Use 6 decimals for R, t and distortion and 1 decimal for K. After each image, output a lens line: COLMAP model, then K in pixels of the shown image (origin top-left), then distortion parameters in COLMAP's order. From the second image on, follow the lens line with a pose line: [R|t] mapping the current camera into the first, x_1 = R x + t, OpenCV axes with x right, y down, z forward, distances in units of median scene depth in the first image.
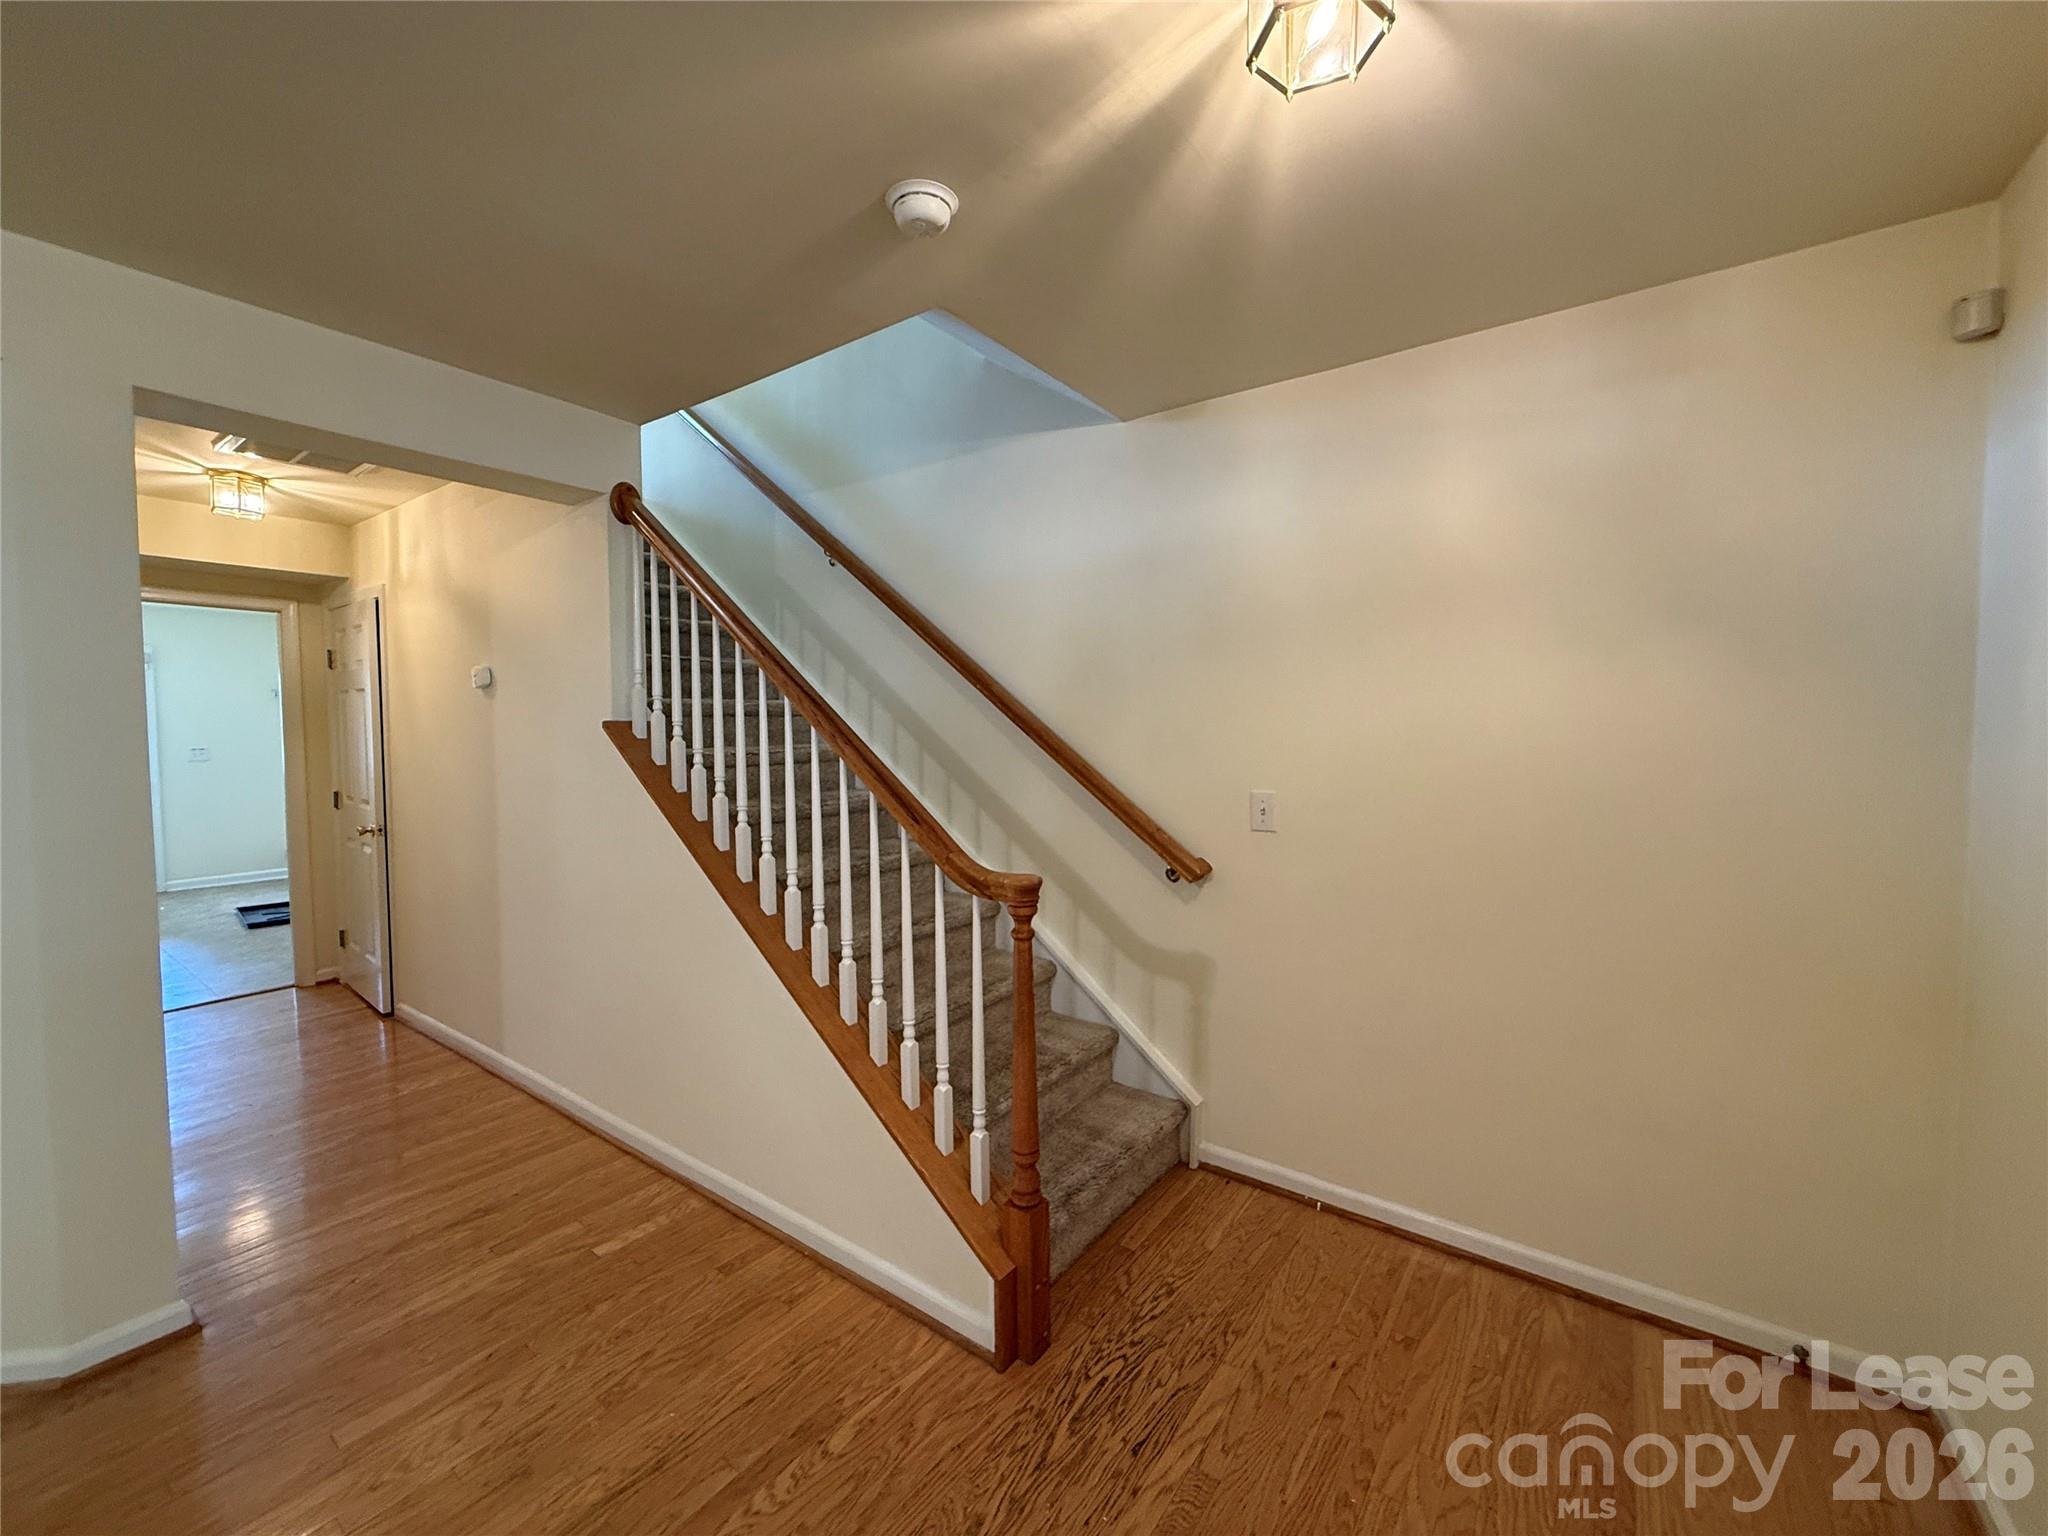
lens RADIAL K [[814.3, 0, 1027.7], [0, 814.3, 767.1], [0, 0, 1]] dist [-0.002952, 0.001237]
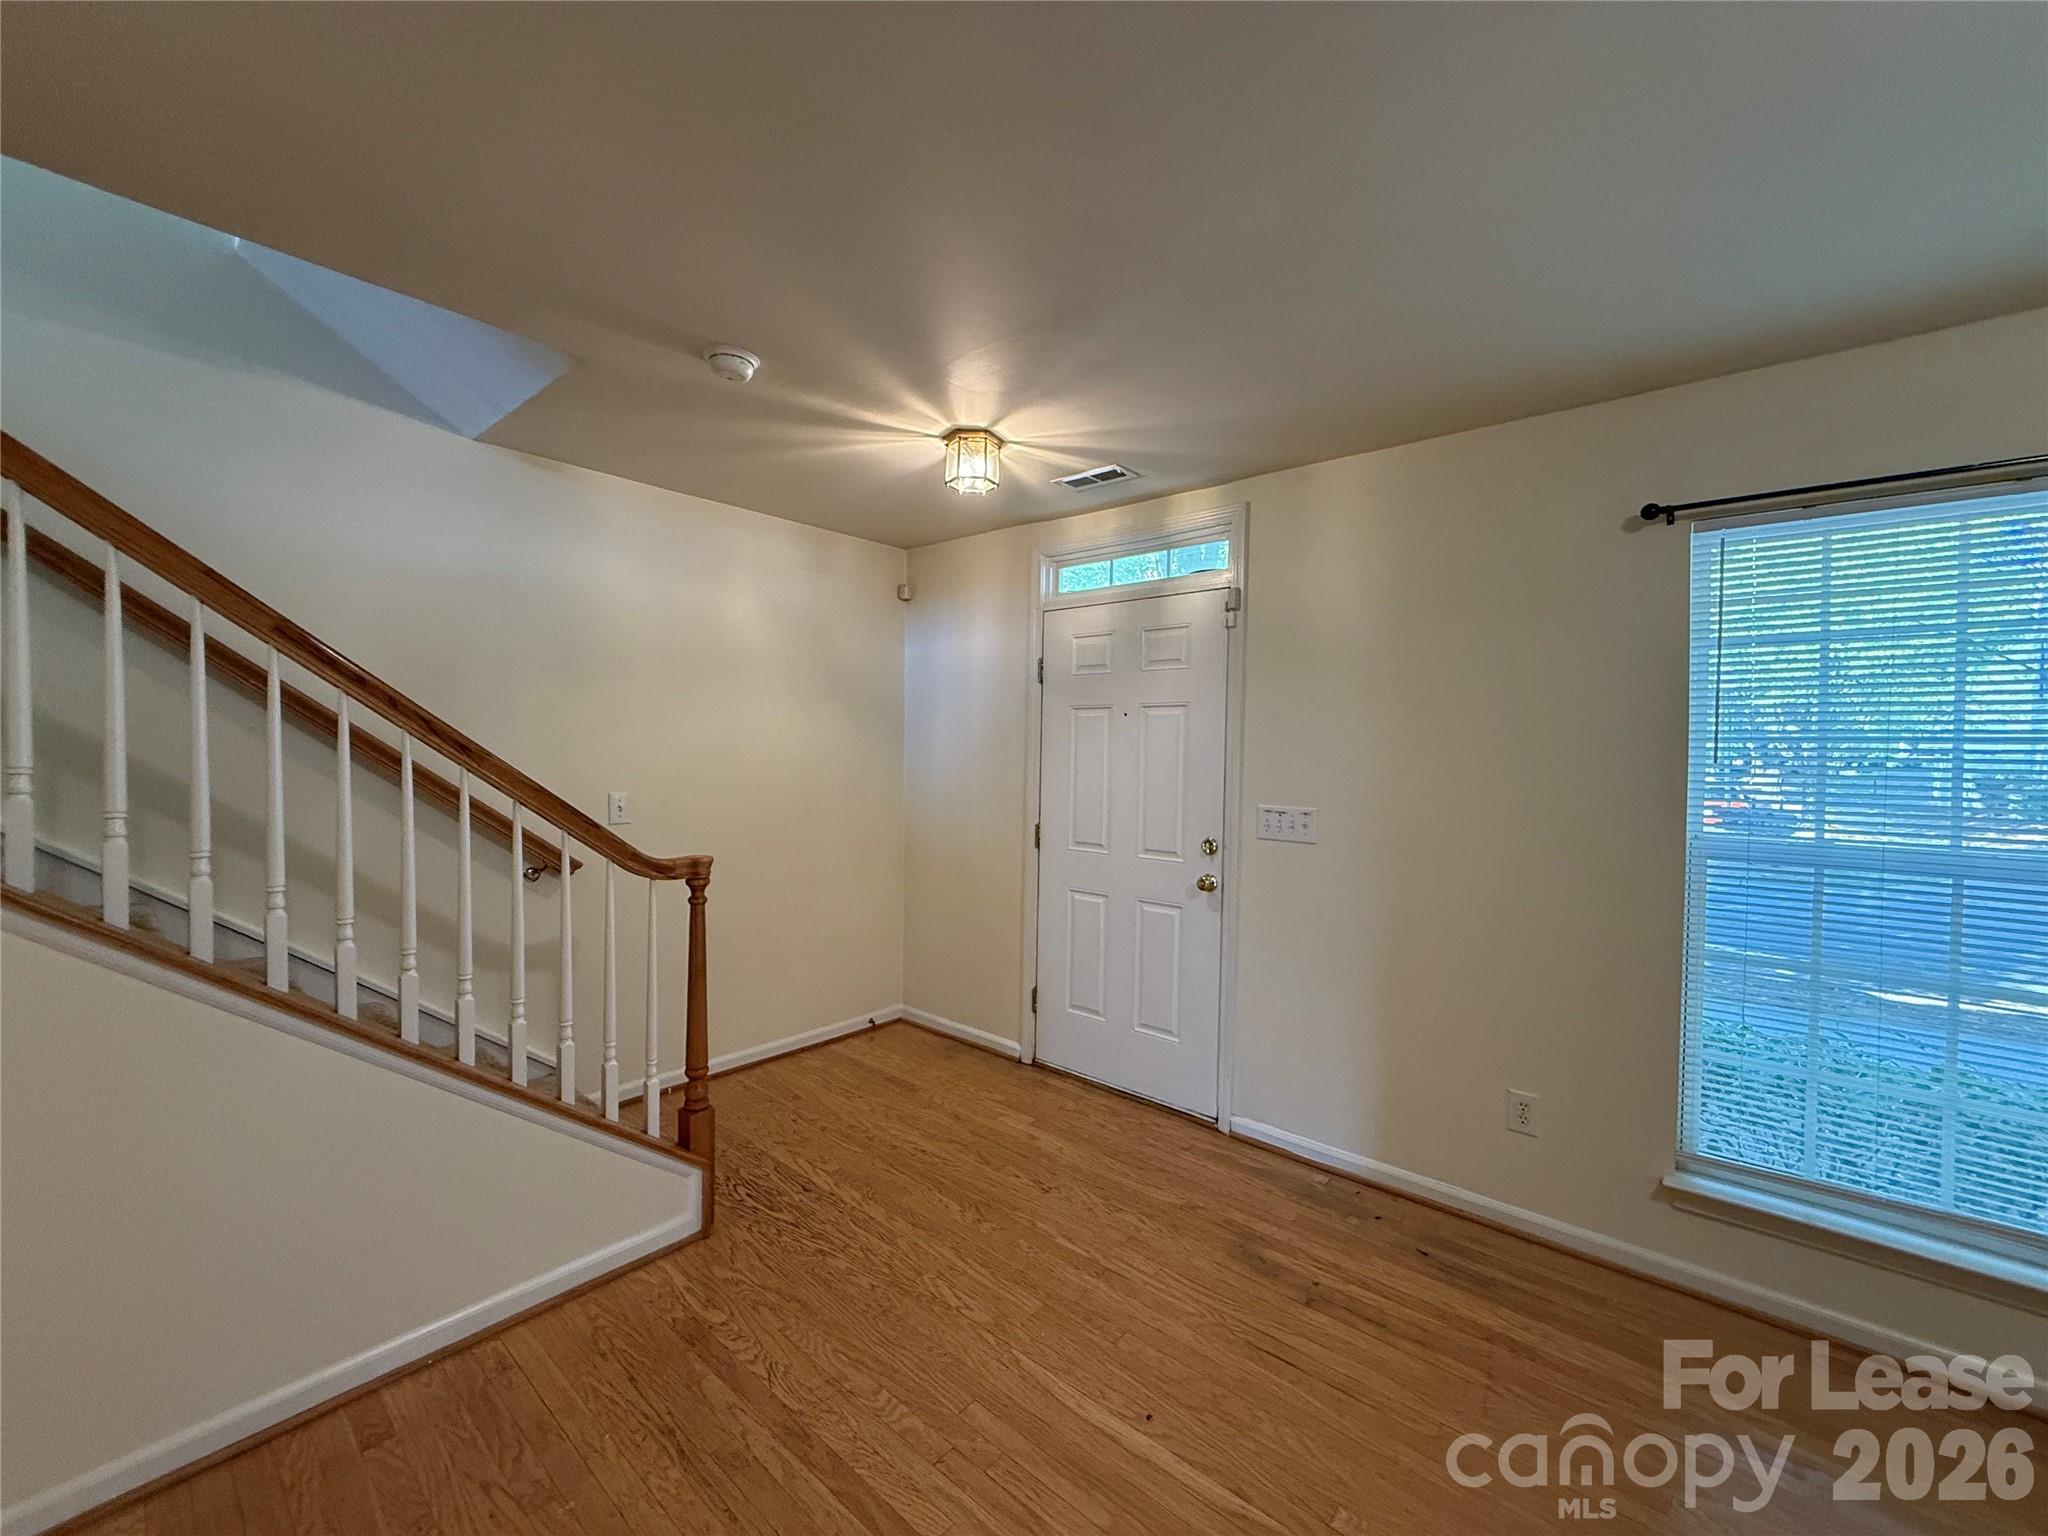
lens RADIAL K [[814.3, 0, 1033.0], [0, 814.3, 766.9], [0, 0, 1]] dist [-0.002952, 0.001237]
pose [[0.074780, -0.019857, 0.997002, -1.338810], [0.037474, 0.999151, 0.017089, -0.010411], [-0.996496, 0.036083, 0.075460, 0.375209]]
